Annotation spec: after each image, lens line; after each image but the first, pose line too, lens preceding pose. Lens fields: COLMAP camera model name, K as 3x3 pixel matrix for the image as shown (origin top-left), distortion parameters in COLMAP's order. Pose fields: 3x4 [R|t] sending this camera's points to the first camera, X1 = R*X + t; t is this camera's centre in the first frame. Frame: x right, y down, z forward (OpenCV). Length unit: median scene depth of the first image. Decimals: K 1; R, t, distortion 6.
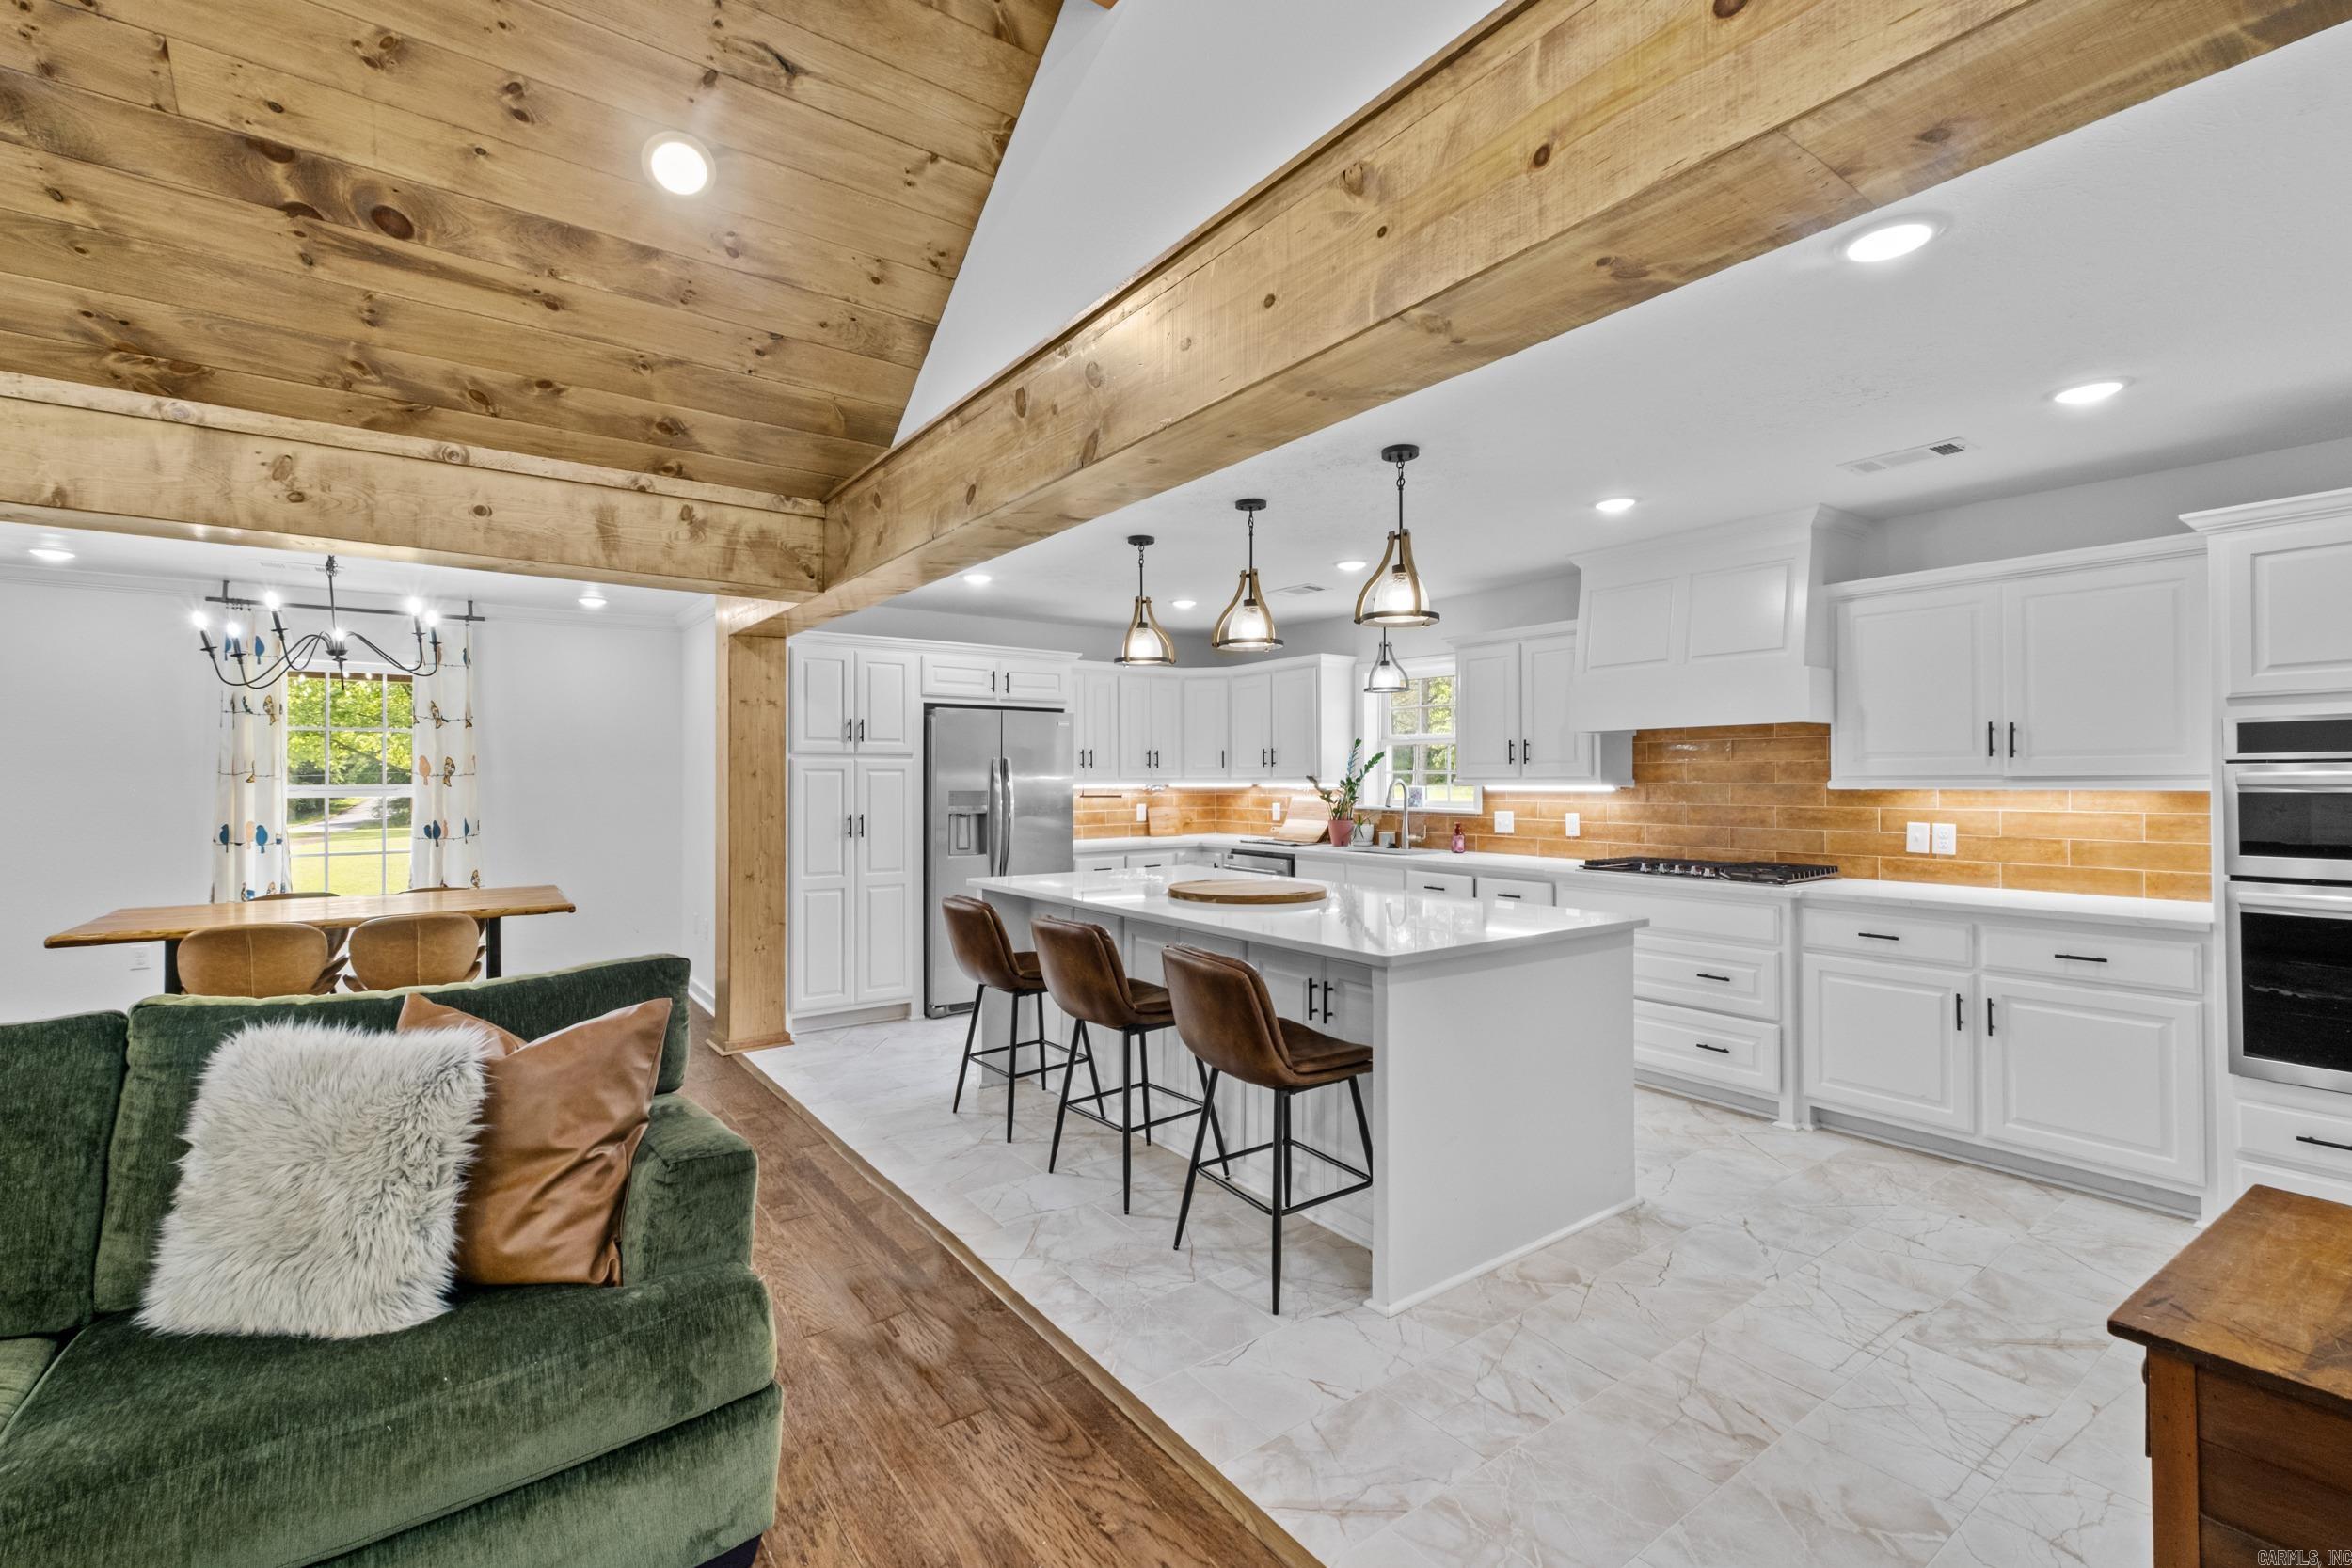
lens RADIAL K [[1012.0, 0, 1165.4], [0, 1012.0, 779.5], [0, 0, 1]] dist [0.007891, 0.000166]
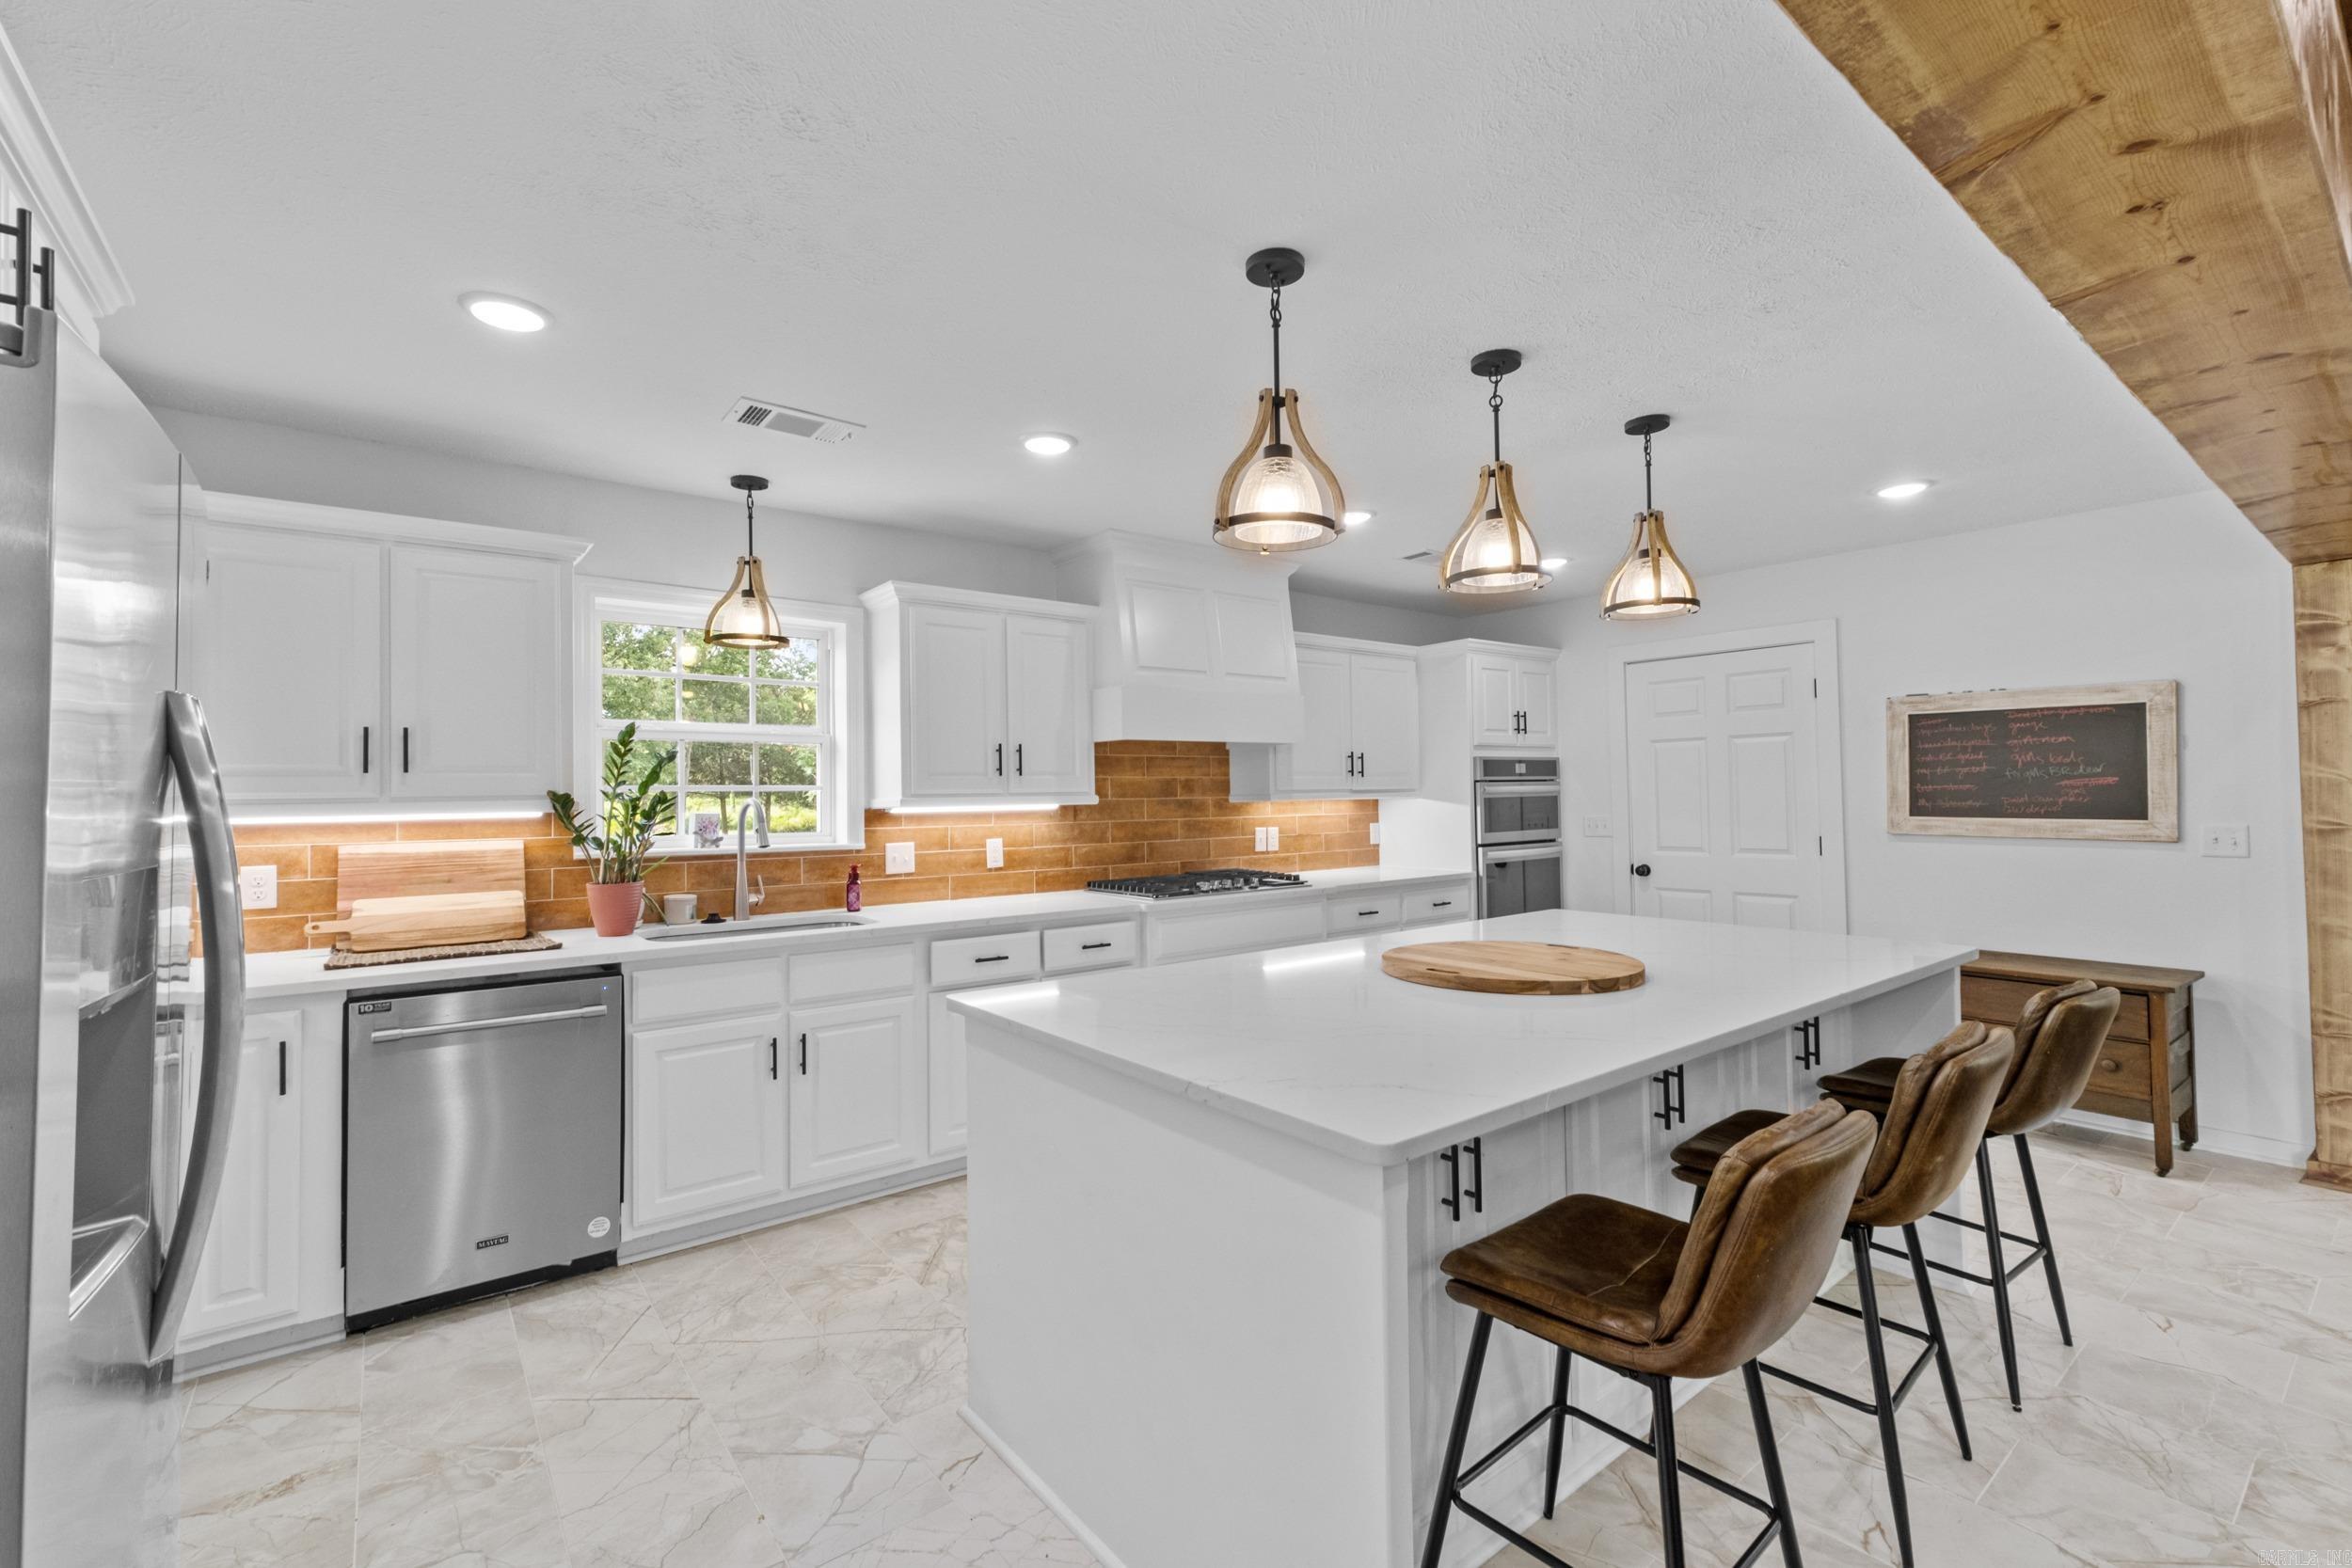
lens RADIAL K [[1012.0, 0, 1150.3], [0, 1012.0, 768.6], [0, 0, 1]] dist [0.007891, 0.000166]
pose [[-0.021250, 0.027578, 0.999394, -0.409407], [0.012875, 0.999544, -0.027309, 0.001175], [-0.999691, 0.012287, -0.021595, 0.908292]]
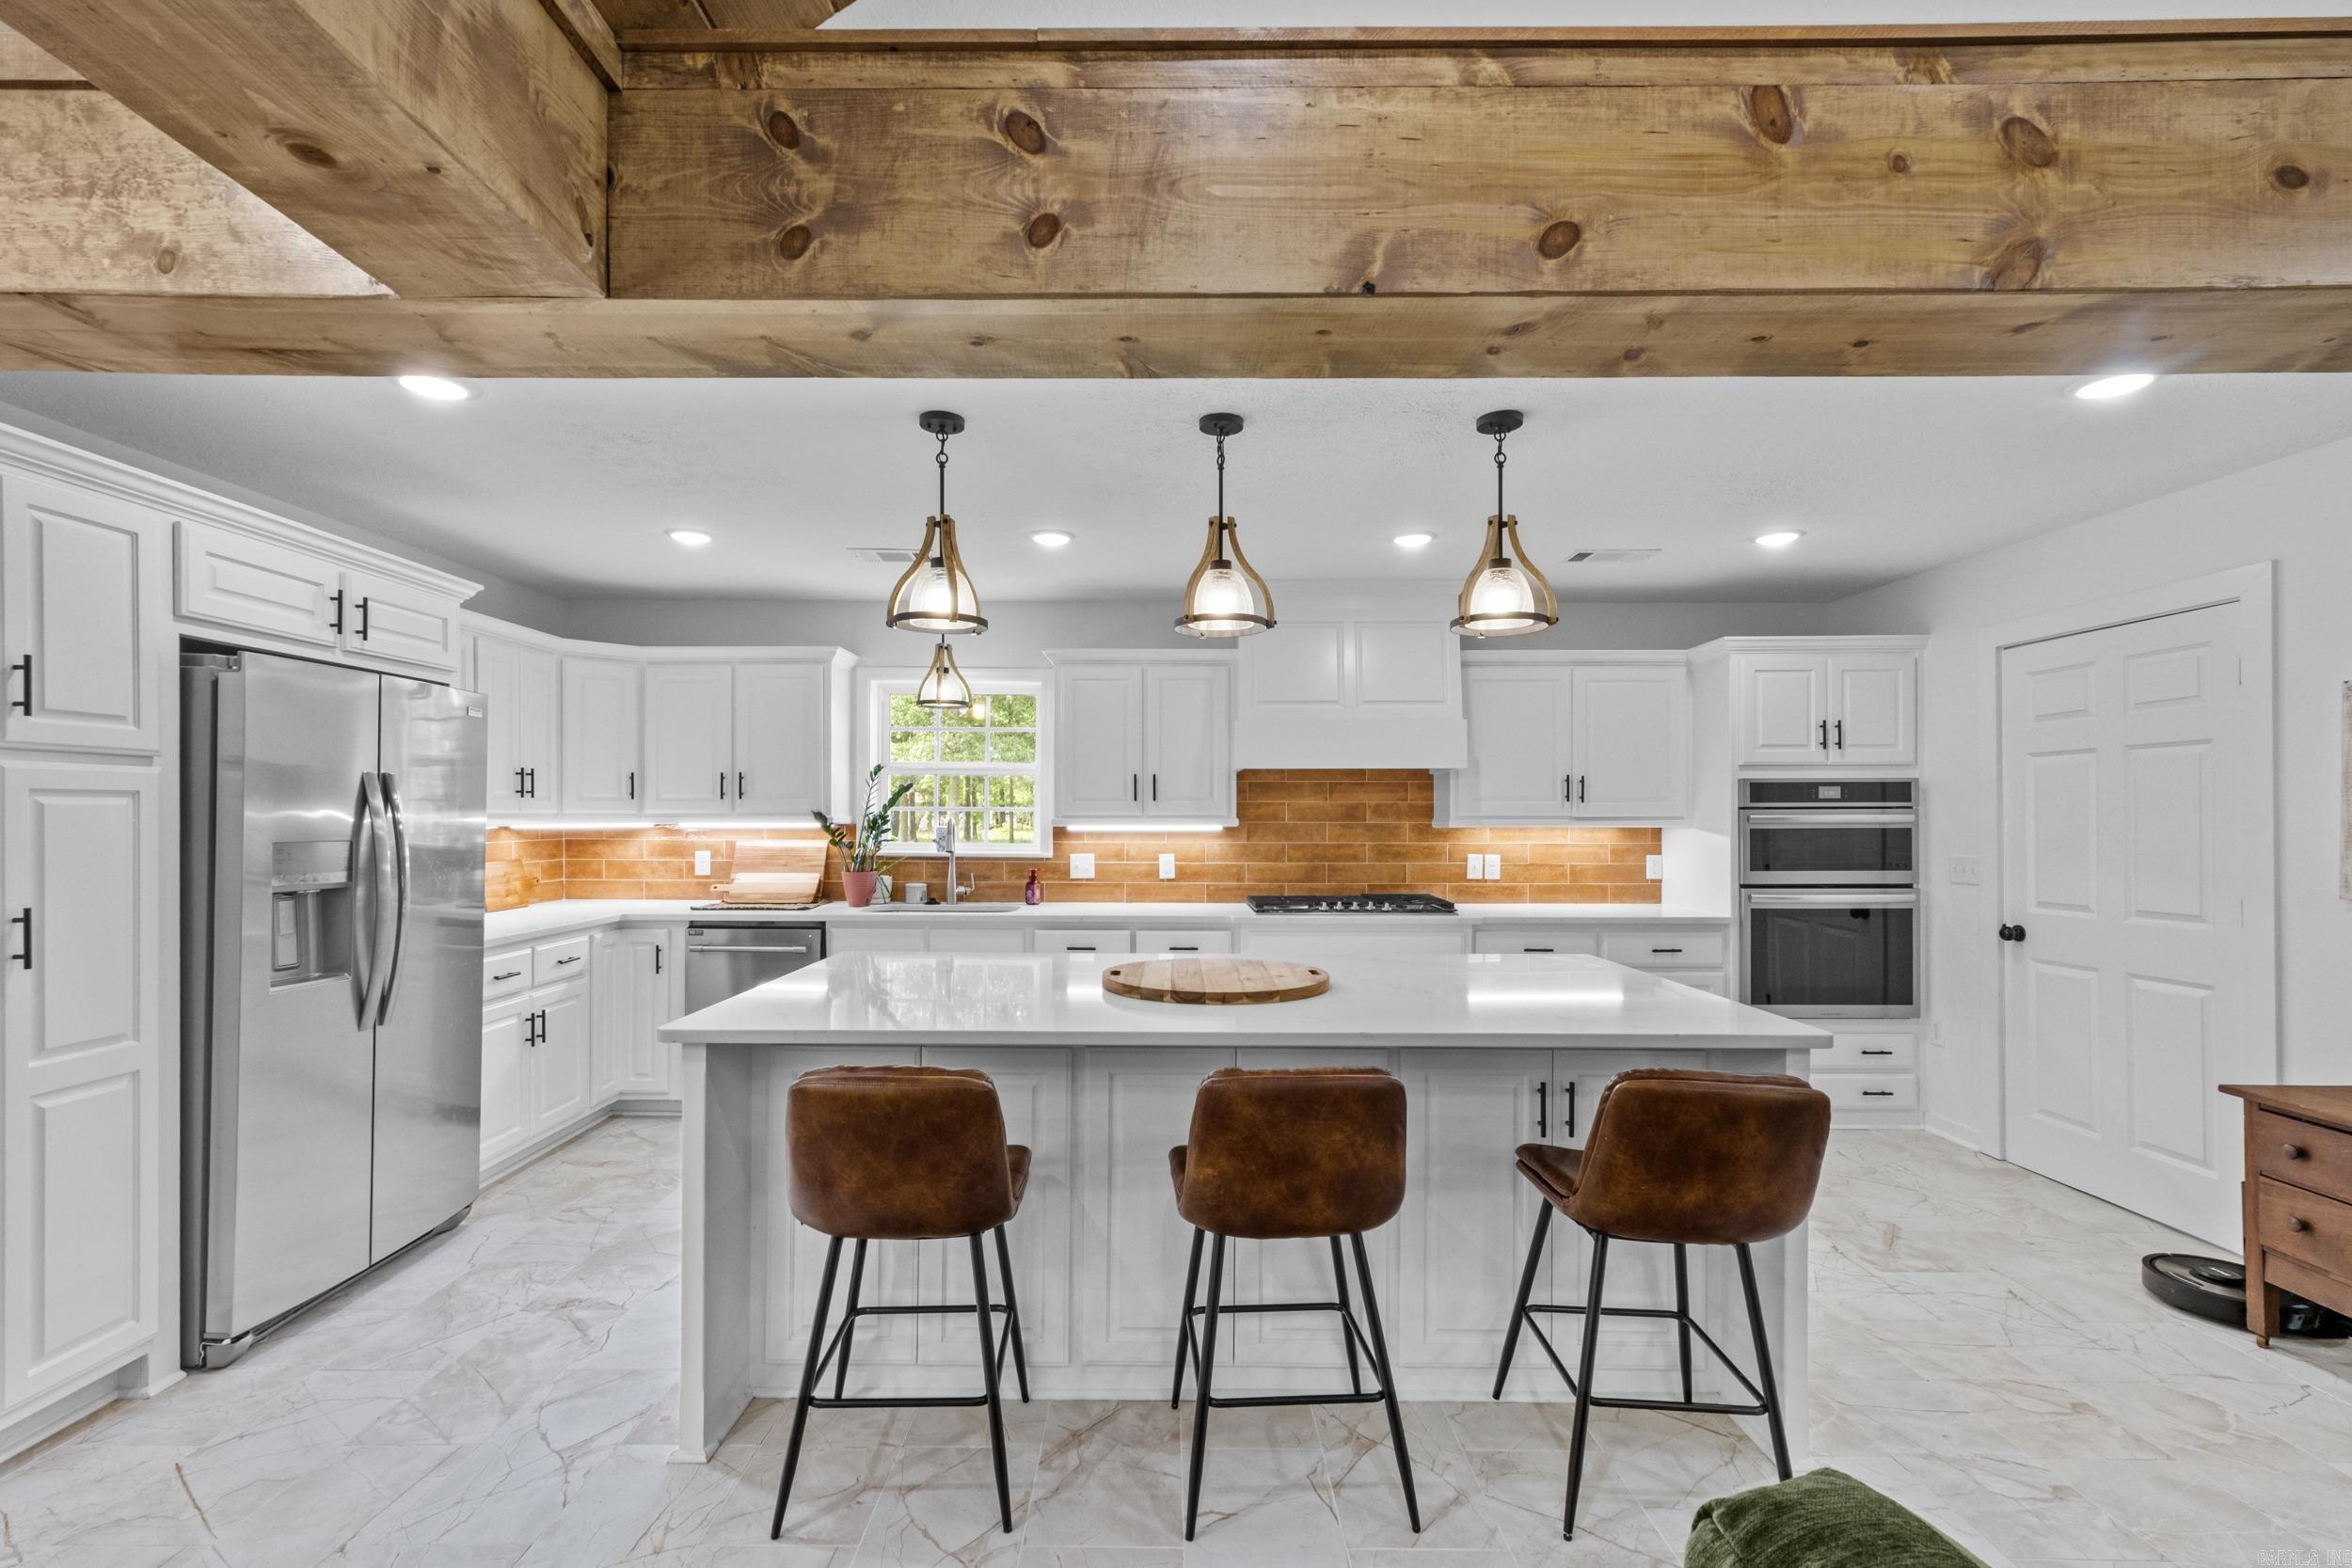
lens RADIAL K [[1012.0, 0, 1150.1], [0, 1012.0, 818.9], [0, 0, 1]] dist [0.007891, 0.000166]
pose [[0.594102, 0.001408, 0.804388, -0.373914], [-0.002616, 0.999997, 0.000181, 0.000299], [-0.804385, -0.002212, 0.594104, 0.458592]]
